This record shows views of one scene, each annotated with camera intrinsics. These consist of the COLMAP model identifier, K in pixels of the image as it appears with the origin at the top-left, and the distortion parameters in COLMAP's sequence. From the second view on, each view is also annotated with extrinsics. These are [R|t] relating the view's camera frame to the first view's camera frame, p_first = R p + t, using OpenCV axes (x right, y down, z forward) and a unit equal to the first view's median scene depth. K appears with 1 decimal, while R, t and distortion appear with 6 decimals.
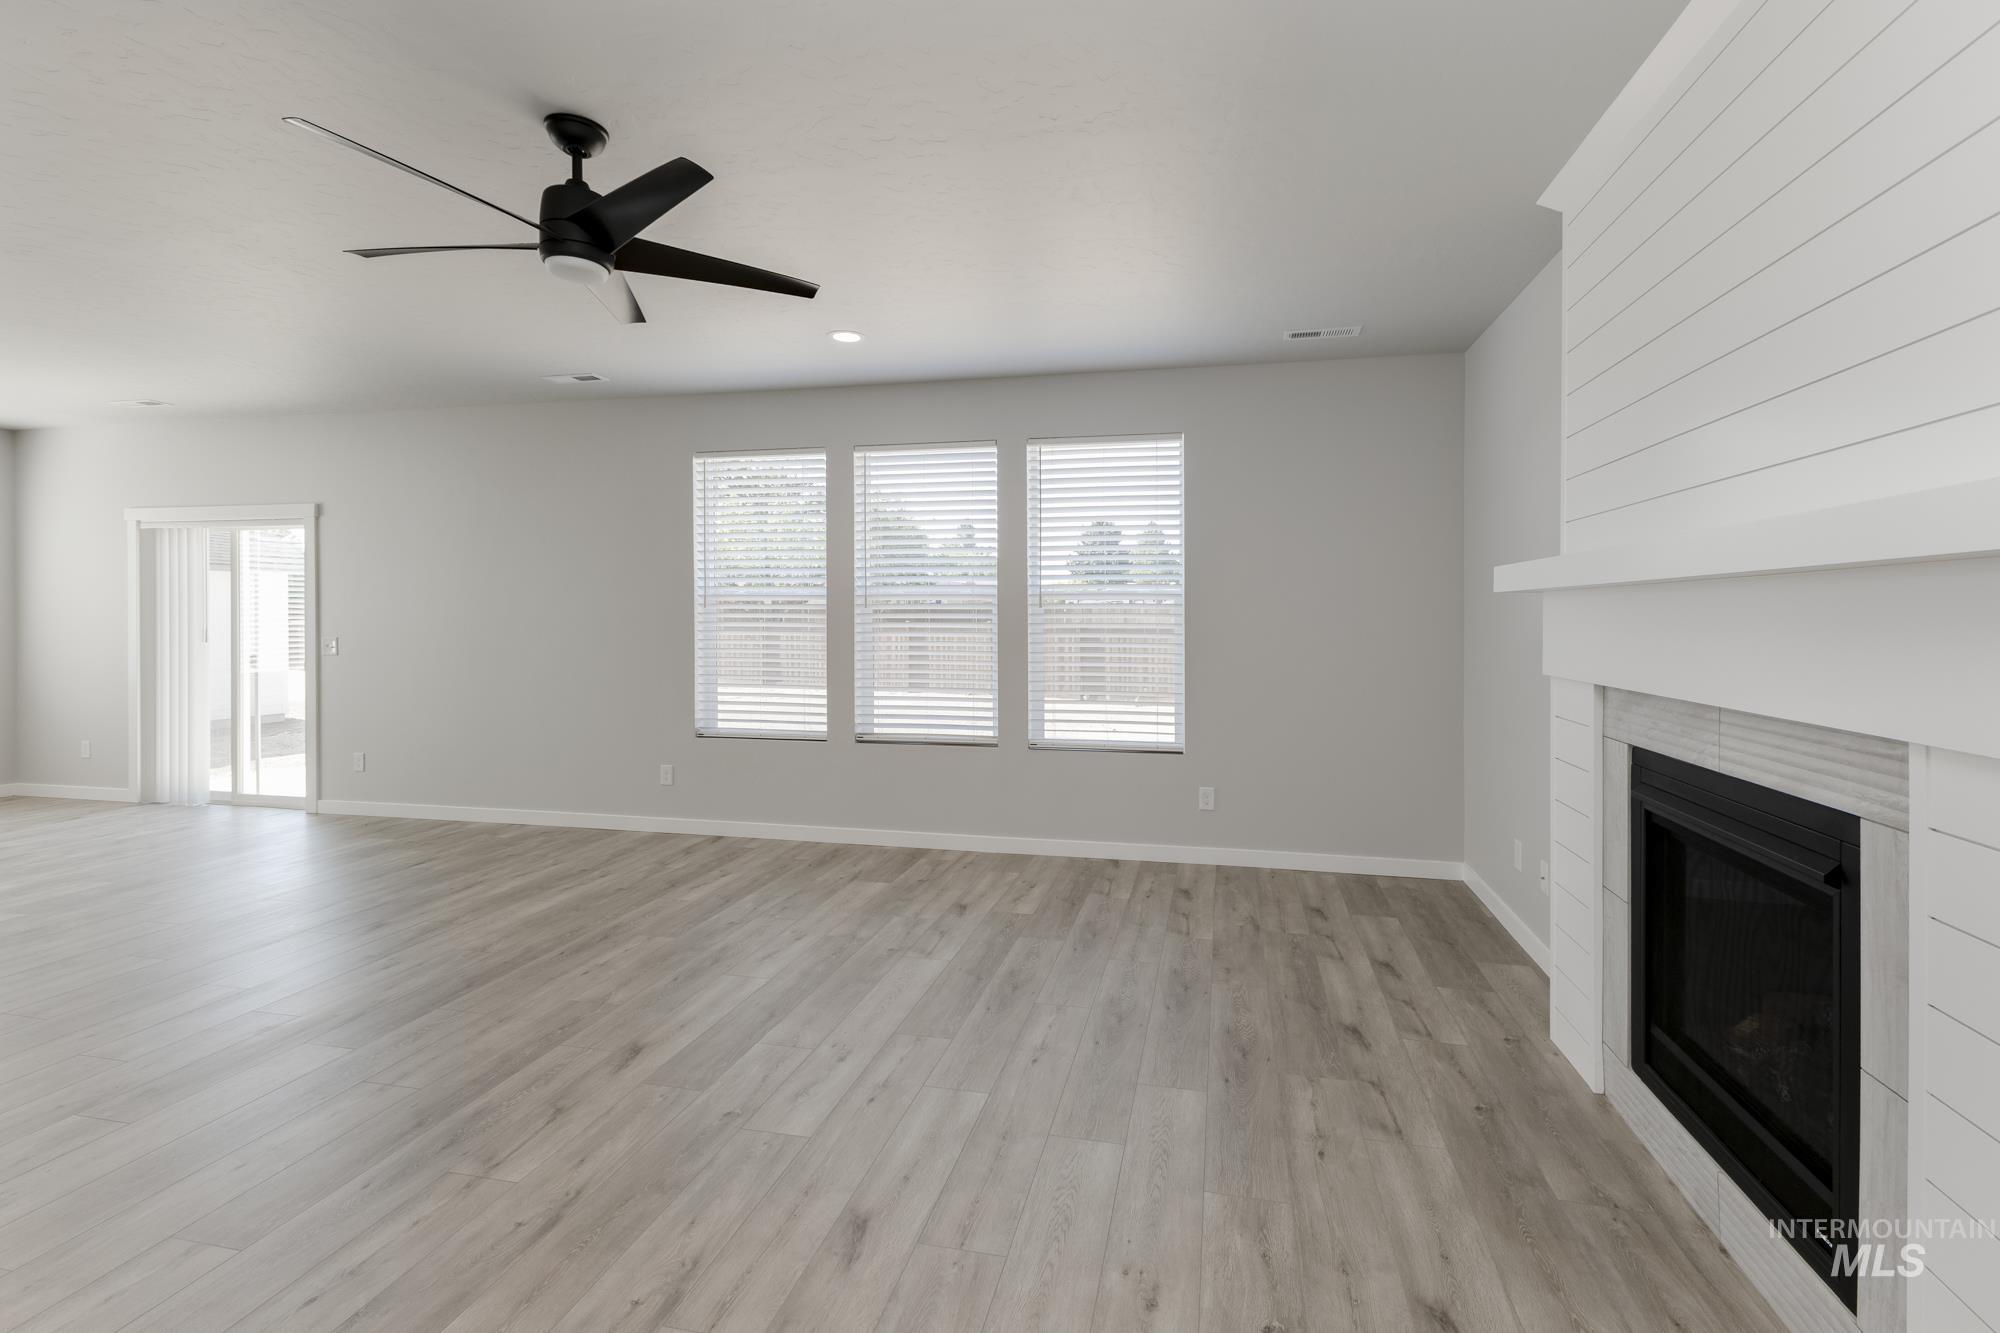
lens RADIAL K [[884.1, 0, 1021.5], [0, 884.1, 626.1], [0, 0, 1]] dist [0.015187, -0.000241]
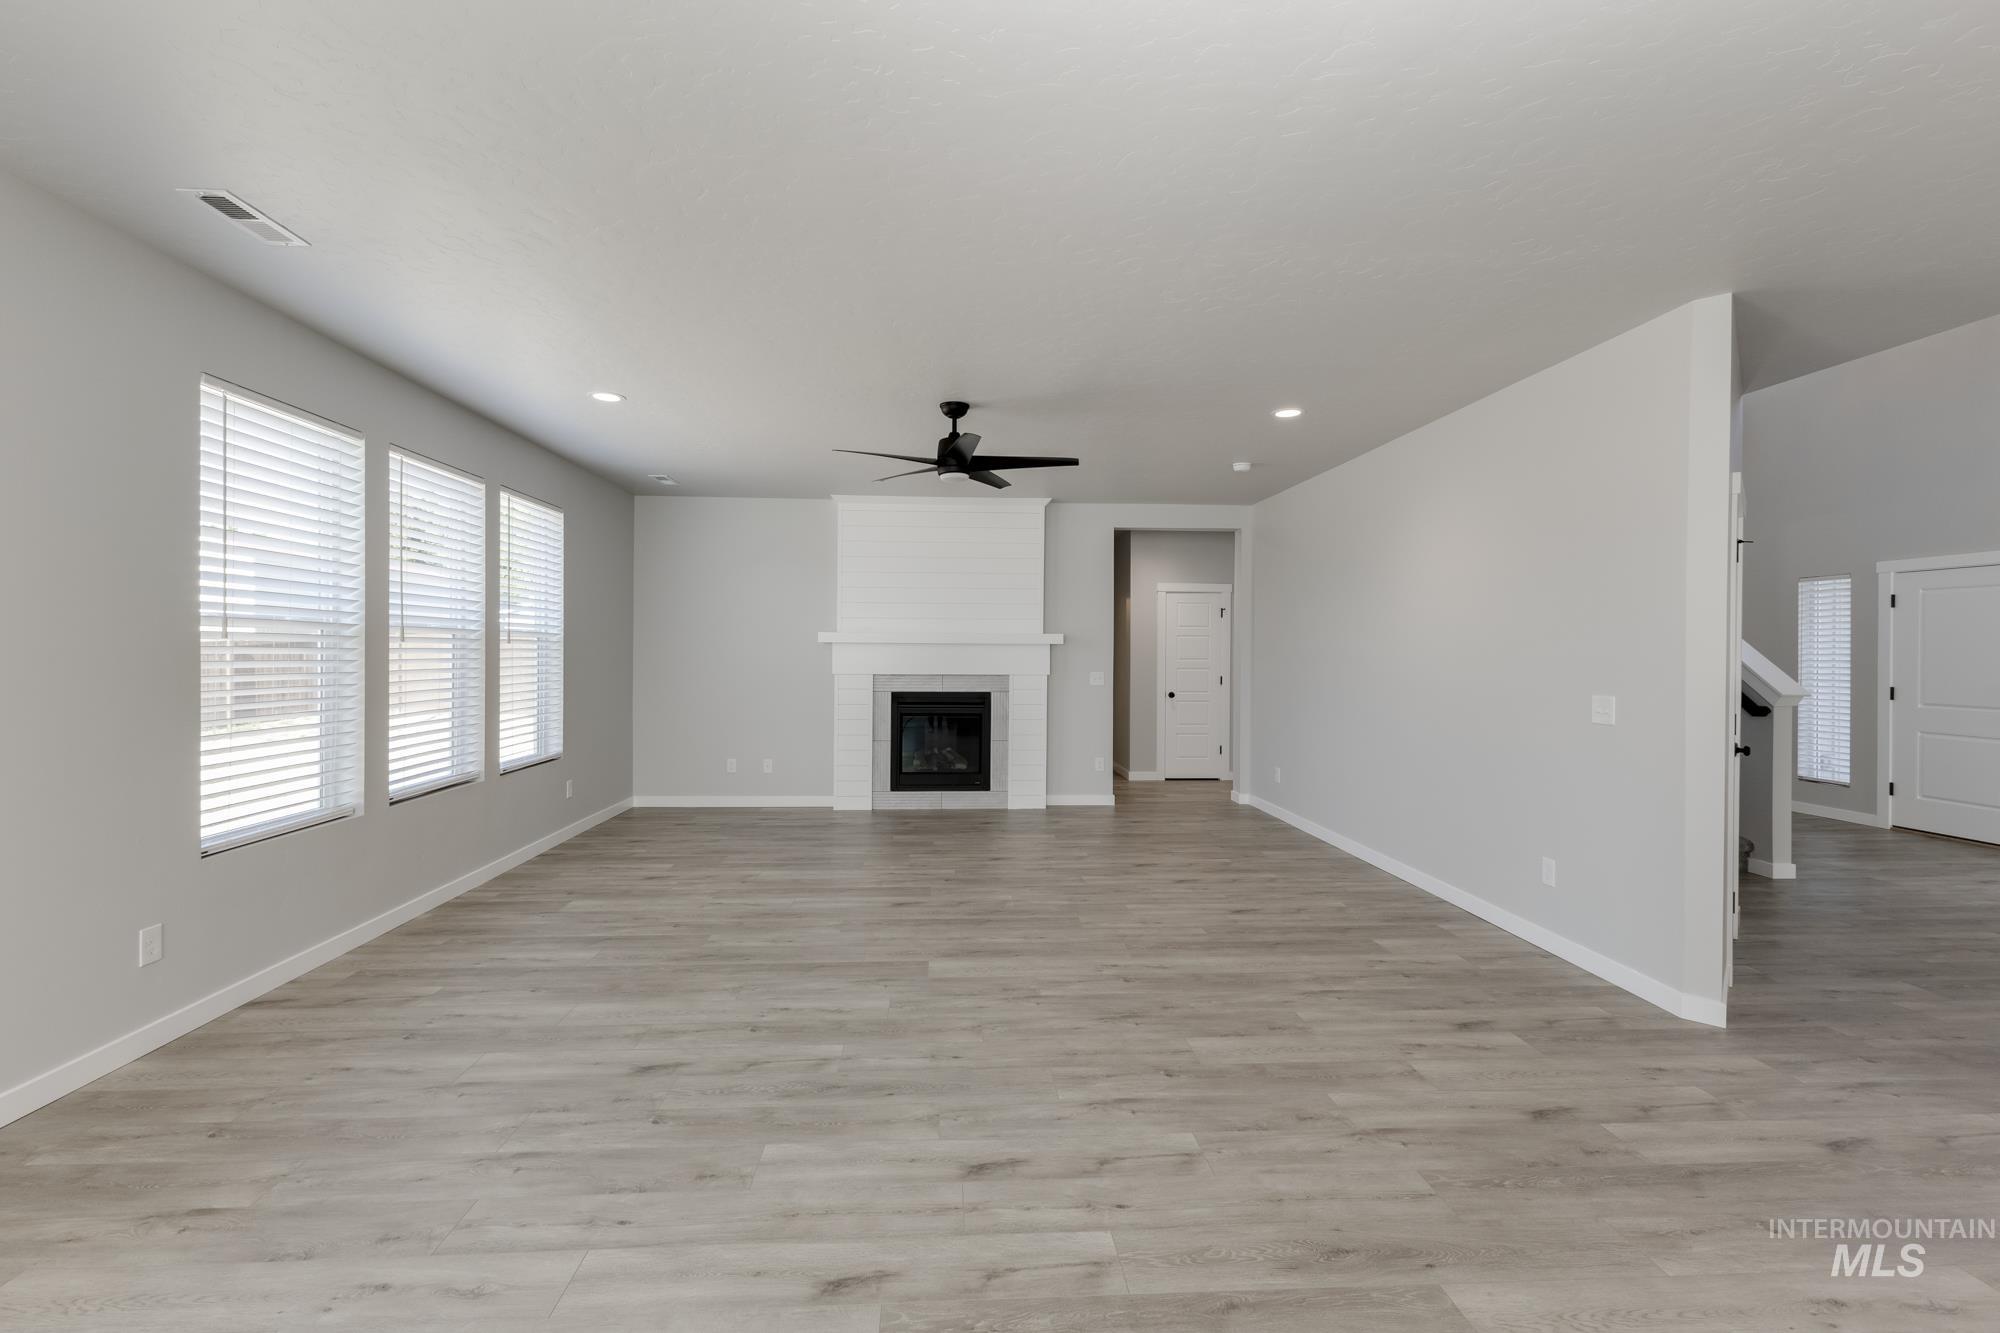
lens RADIAL K [[860.6, 0, 1003.5], [0, 860.6, 659.8], [0, 0, 1]] dist [0.016115, -0.006197]
pose [[-0.285284, -0.010919, 0.958381, -1.627934], [0.007114, 0.999883, 0.013510, -0.015155], [-0.958417, 0.010672, -0.285173, 0.998009]]
